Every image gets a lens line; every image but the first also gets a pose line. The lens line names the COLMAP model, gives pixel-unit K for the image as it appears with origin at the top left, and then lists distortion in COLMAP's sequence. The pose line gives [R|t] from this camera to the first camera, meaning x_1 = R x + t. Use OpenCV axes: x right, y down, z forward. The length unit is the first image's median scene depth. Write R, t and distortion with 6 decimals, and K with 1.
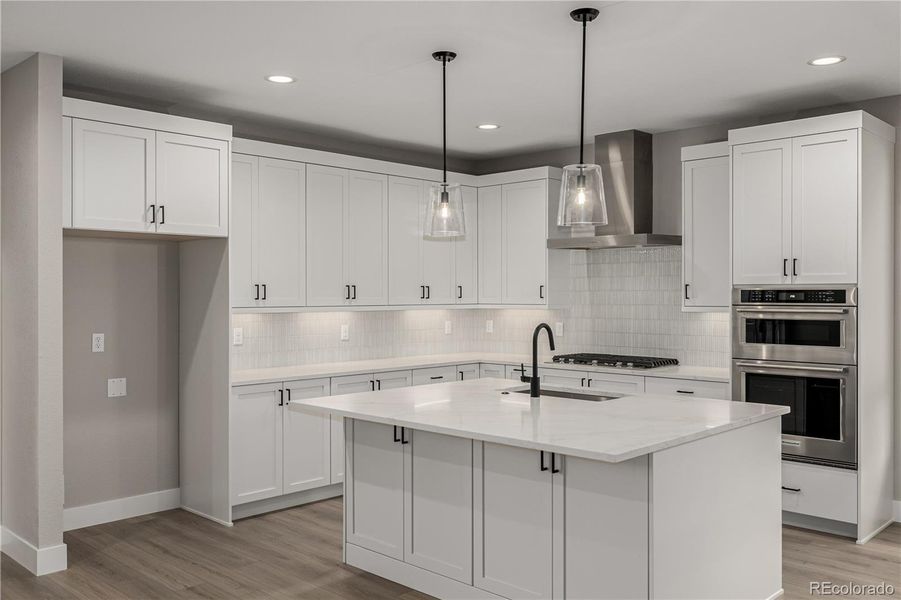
lens RADIAL K [[803.9, 0, 450.6], [0, 803.9, 298.2], [0, 0, 1]] dist [0.007853, 0.003522]
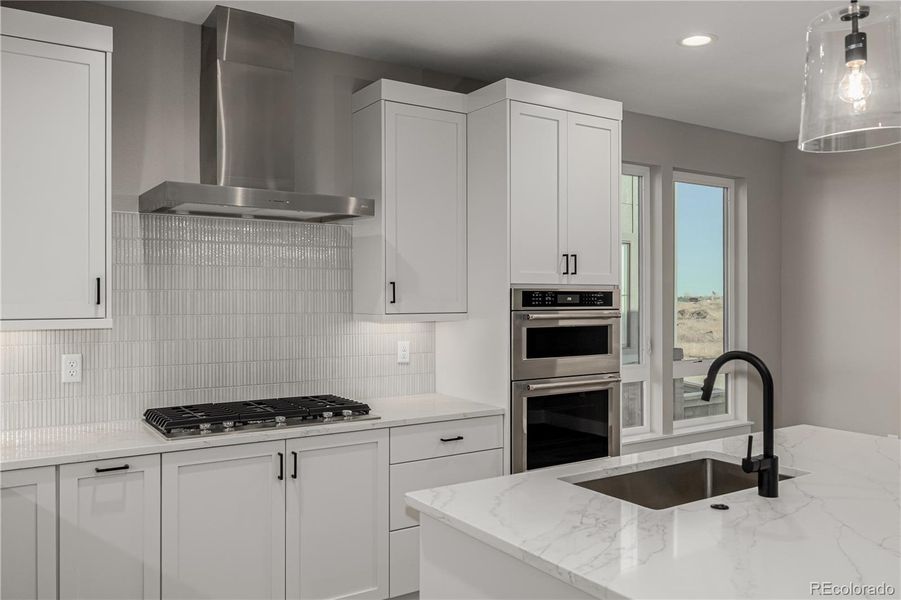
lens RADIAL K [[737.1, 0, 495.7], [0, 737.1, 299.4], [0, 0, 1]] dist [-0.004719, -0.002440]
pose [[0.183069, 0.000785, 0.983100, -0.333040], [0.004752, 0.999987, -0.001683, -0.000802], [-0.983089, 0.004980, 0.183063, 0.890290]]
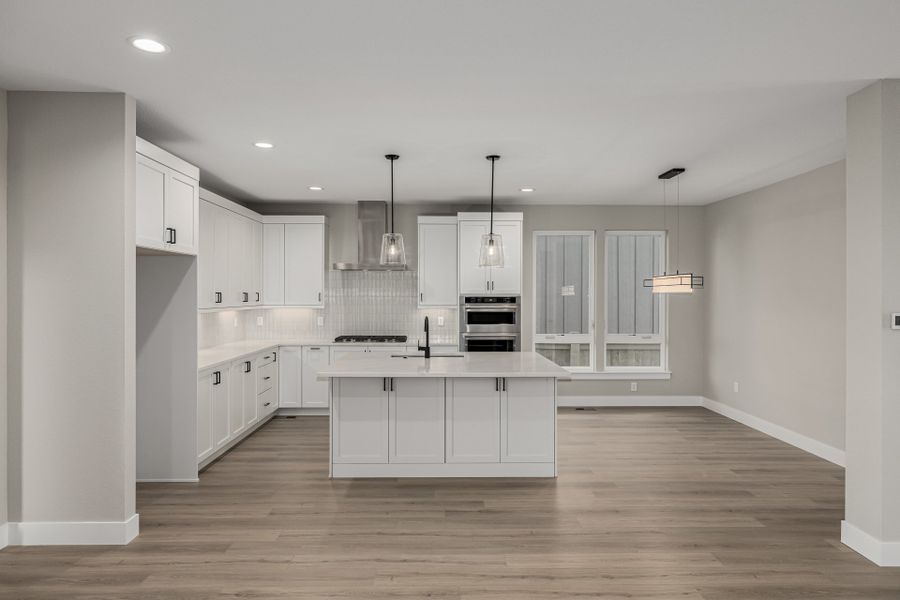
lens RADIAL K [[567.9, 0, 450.0], [0, 567.9, 300.0], [0, 0, 1]] dist [-0.003675, -0.000862]
pose [[0.693855, -0.003576, 0.720106, -0.632371], [0.001069, 0.999992, 0.003936, -0.007856], [-0.720114, -0.001961, 0.693853, 0.088215]]
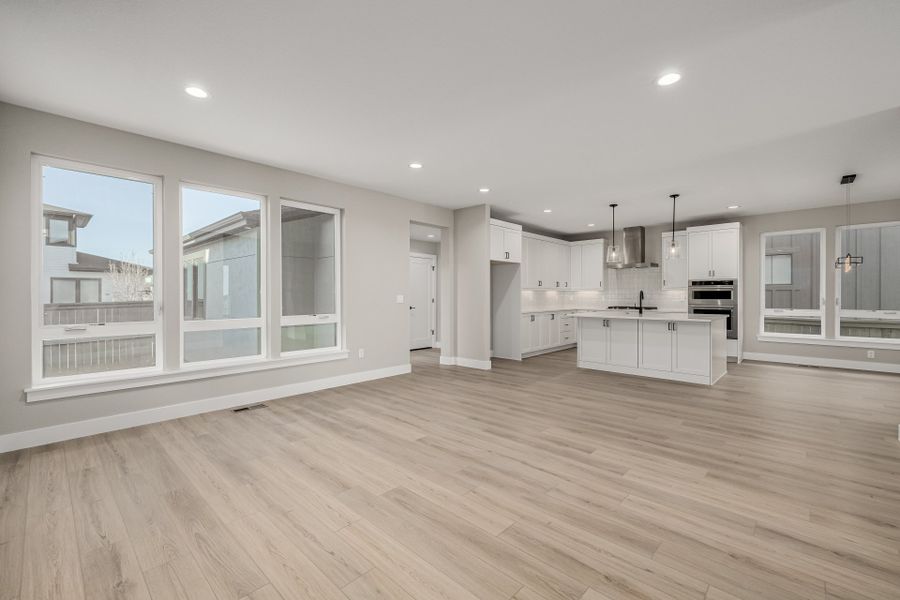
lens RADIAL K [[382.1, 0, 447.7], [0, 382.1, 296.9], [0, 0, 1]] dist [0.000150, -0.000089]
pose [[0.999519, 0.000356, 0.030996, -0.578306], [-0.000303, 0.999998, -0.001733, 0.049478], [-0.030997, 0.001723, 0.999518, -0.376541]]
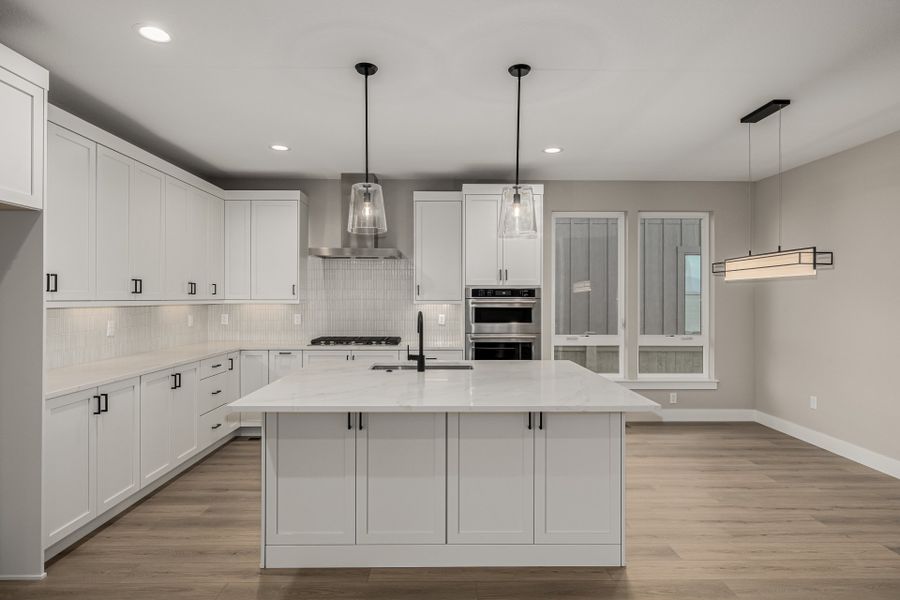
lens RADIAL K [[487.7, 0, 446.1], [0, 487.7, 297.7], [0, 0, 1]] dist [0.004774, -0.000007]
pose [[0.701983, 0.003858, 0.712183, -0.335978], [0.001014, 0.999979, -0.006417, 0.012543], [-0.712193, 0.005227, 0.701965, 0.377495]]
